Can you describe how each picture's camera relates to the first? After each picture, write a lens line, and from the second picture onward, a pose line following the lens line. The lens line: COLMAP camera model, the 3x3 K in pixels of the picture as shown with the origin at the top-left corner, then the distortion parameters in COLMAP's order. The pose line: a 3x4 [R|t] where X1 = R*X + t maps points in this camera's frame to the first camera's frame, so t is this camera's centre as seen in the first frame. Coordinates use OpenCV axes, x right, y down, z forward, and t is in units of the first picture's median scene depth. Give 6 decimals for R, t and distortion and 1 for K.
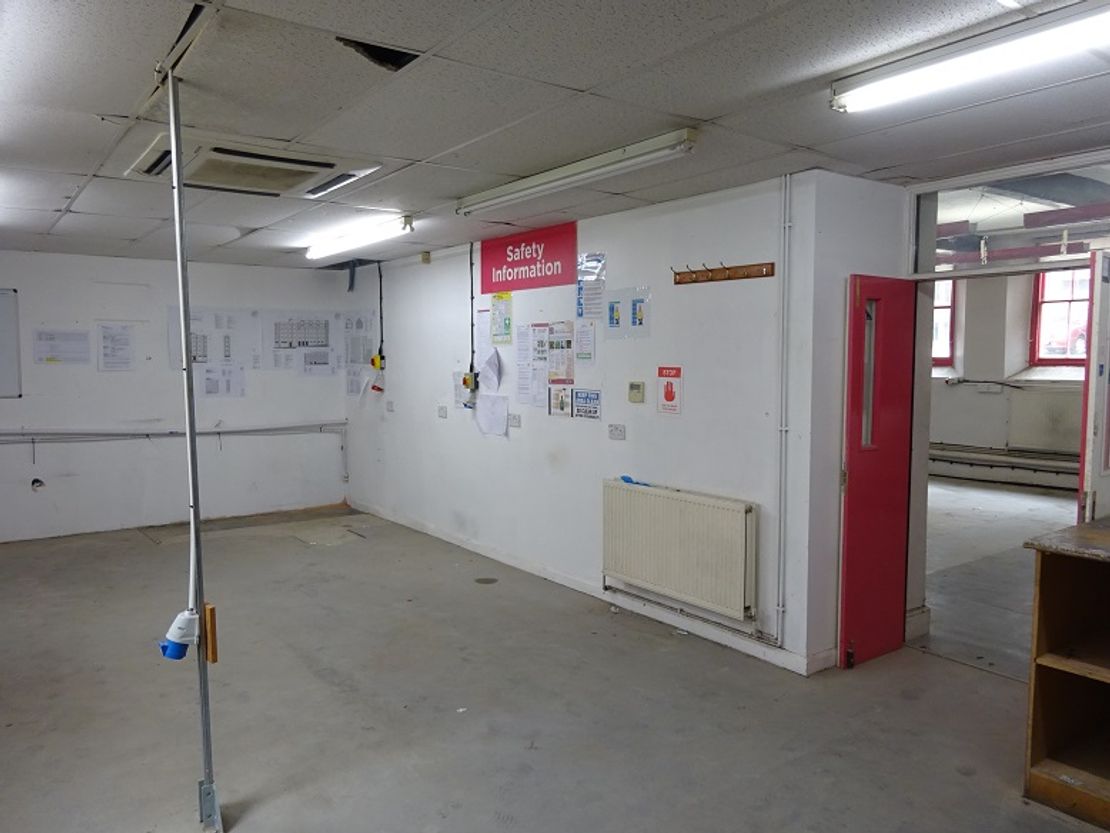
lens RADIAL K [[819.7, 0, 550.5], [0, 819.7, 415.3], [0, 0, 1]] dist [0.003810, -0.002703]
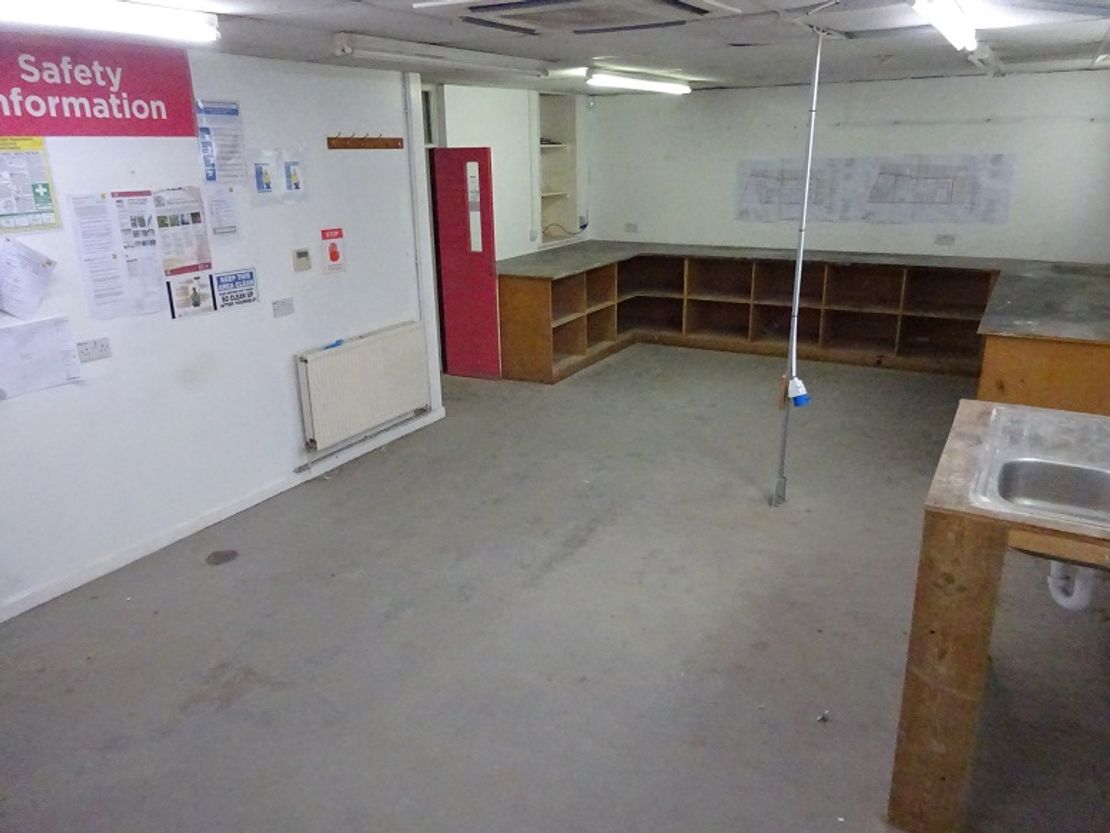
lens RADIAL K [[819.7, 0, 549.4], [0, 819.7, 417.3], [0, 0, 1]] dist [0.003810, -0.002703]
pose [[-0.403333, -0.272728, 0.873465, -0.830615], [0.091637, 0.937714, 0.335104, -0.137780], [-0.910453, 0.215200, -0.353219, 1.003455]]
